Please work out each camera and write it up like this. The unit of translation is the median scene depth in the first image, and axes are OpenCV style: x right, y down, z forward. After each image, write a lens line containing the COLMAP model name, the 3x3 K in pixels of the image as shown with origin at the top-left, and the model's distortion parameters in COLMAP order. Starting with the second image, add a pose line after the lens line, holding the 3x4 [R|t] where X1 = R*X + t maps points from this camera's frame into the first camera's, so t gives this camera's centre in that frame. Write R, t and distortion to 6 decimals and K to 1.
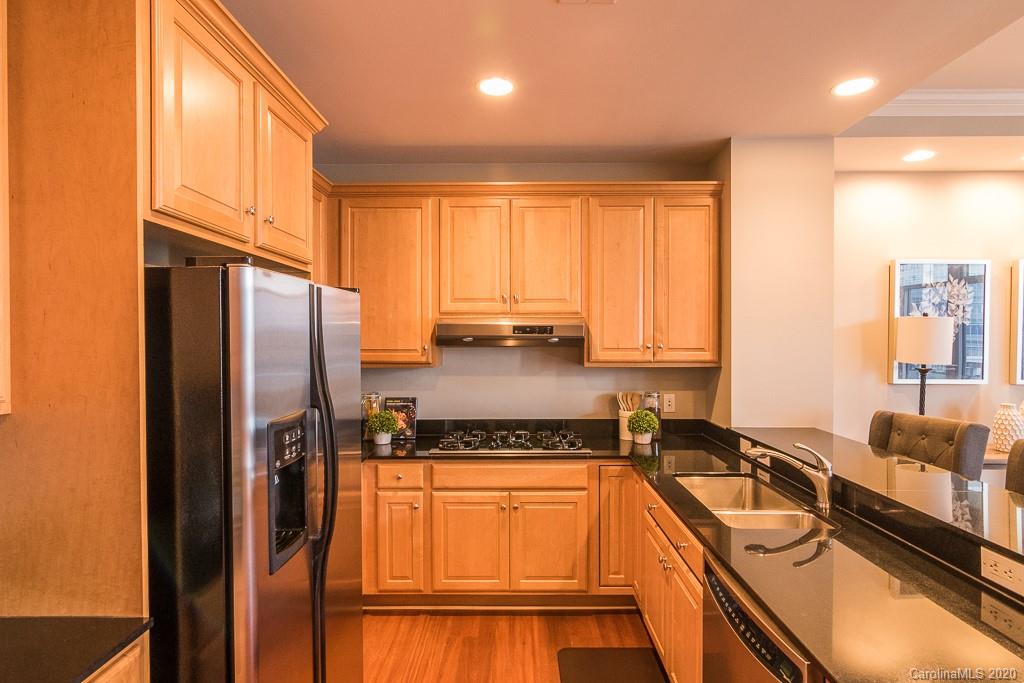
lens RADIAL K [[530.5, 0, 515.5], [0, 530.5, 340.4], [0, 0, 1]] dist [0.006729, -0.000399]
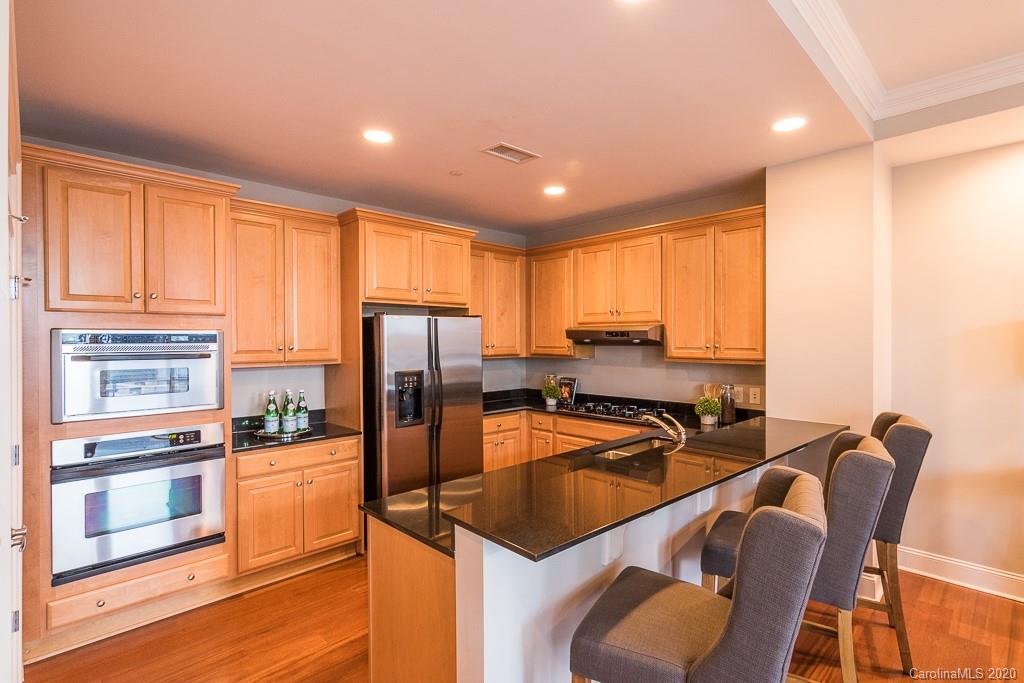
lens RADIAL K [[498.1, 0, 513.8], [0, 498.1, 344.5], [0, 0, 1]] dist [-0.004179, -0.004937]
pose [[0.700128, 0.007961, -0.713973, 0.747828], [-0.000391, 0.999942, 0.010767, -0.005811], [0.714017, -0.007259, 0.700091, -0.143597]]
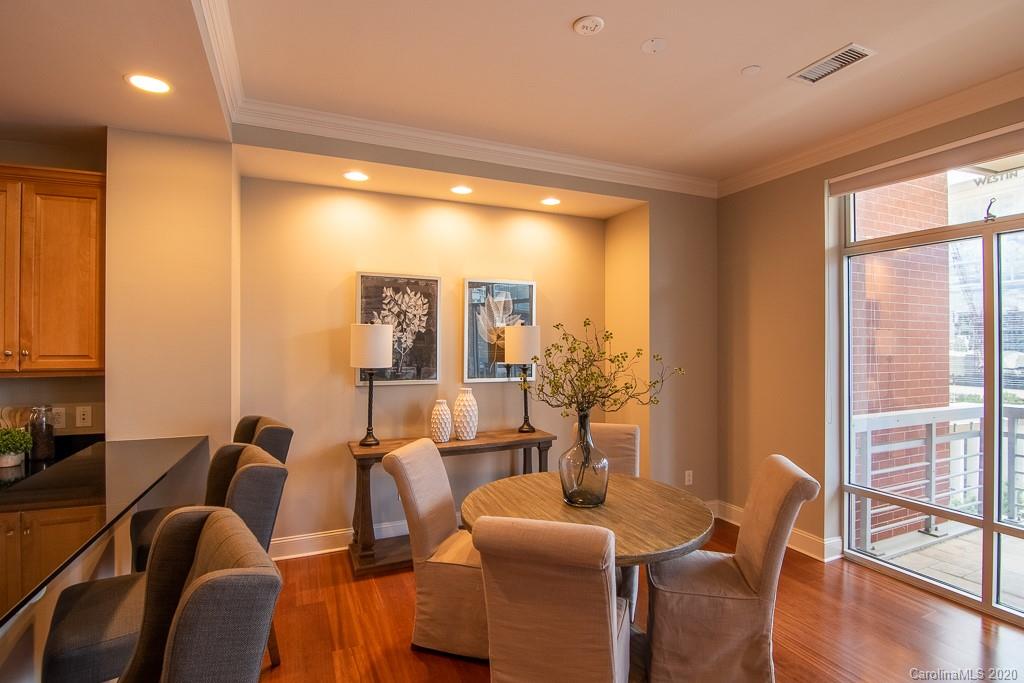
lens RADIAL K [[498.1, 0, 512.1], [0, 498.1, 340.7], [0, 0, 1]] dist [-0.004179, -0.004937]
pose [[0.915191, 0.002204, 0.403015, 0.658540], [-0.000025, 0.999985, -0.005413, -0.005508], [-0.403021, 0.004944, 0.915177, -0.059105]]
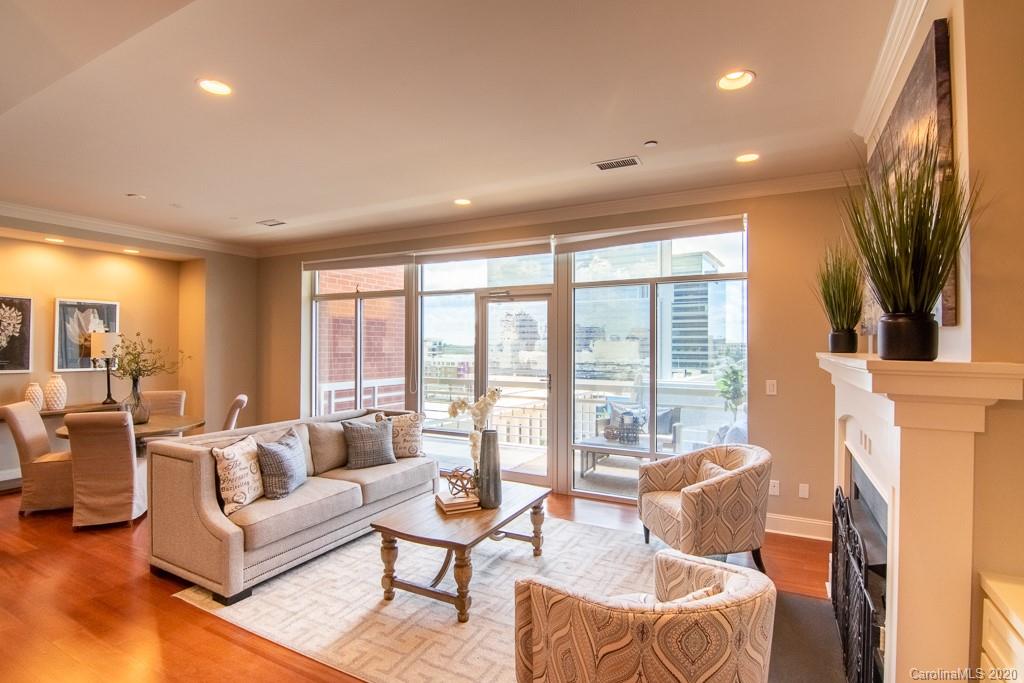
lens RADIAL K [[498.1, 0, 508.5], [0, 498.1, 339.3], [0, 0, 1]] dist [-0.004179, -0.004937]
pose [[0.468472, 0.015702, 0.883339, 0.253713], [-0.003379, 0.999867, -0.015981, 0.000321], [-0.883472, 0.004502, 0.468463, -1.118415]]
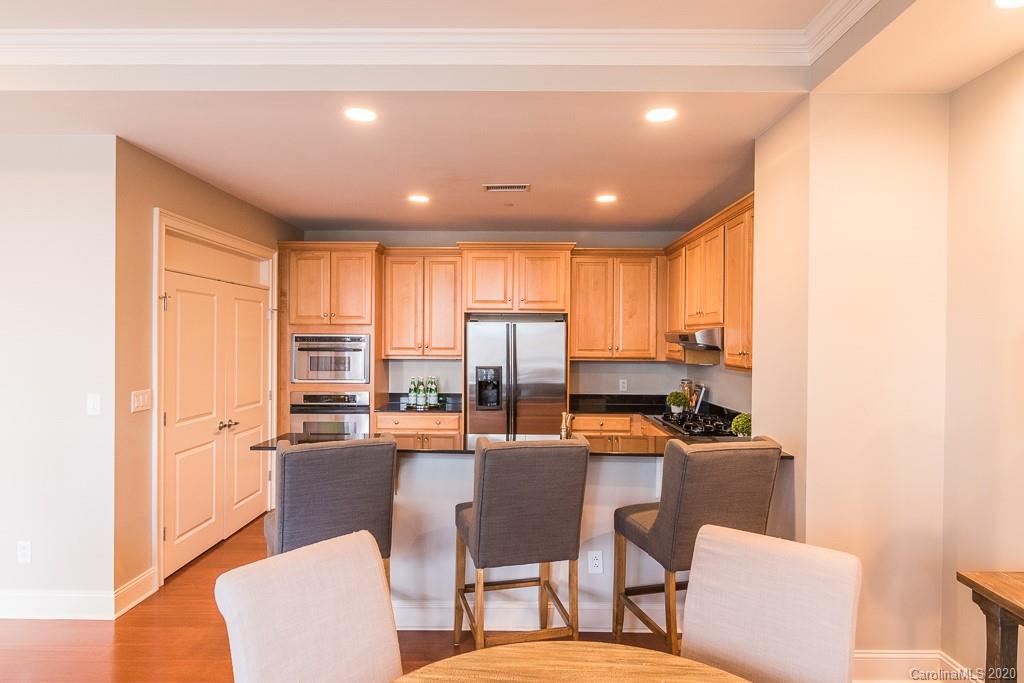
lens RADIAL K [[551.0, 0, 512.8], [0, 551.0, 344.7], [0, 0, 1]] dist [-0.003475, -0.001380]
pose [[-0.006667, 0.012947, -0.999894, 1.322946], [-0.009352, 0.999872, 0.013009, -0.015735], [0.999934, 0.009438, -0.006545, 0.531864]]
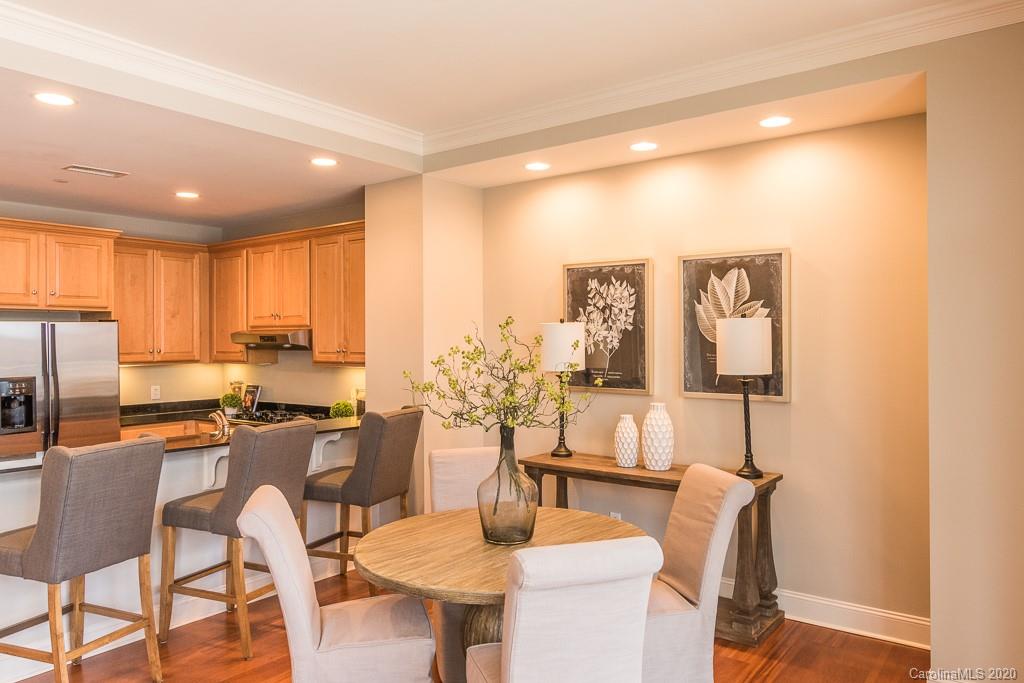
lens RADIAL K [[711.5, 0, 518.7], [0, 711.5, 337.6], [0, 0, 1]] dist [0.002093, -0.005473]
pose [[0.797096, -0.004507, -0.603835, 1.598773], [0.003530, 0.999990, -0.002805, -0.014200], [0.603842, 0.000105, 0.797104, -0.111411]]
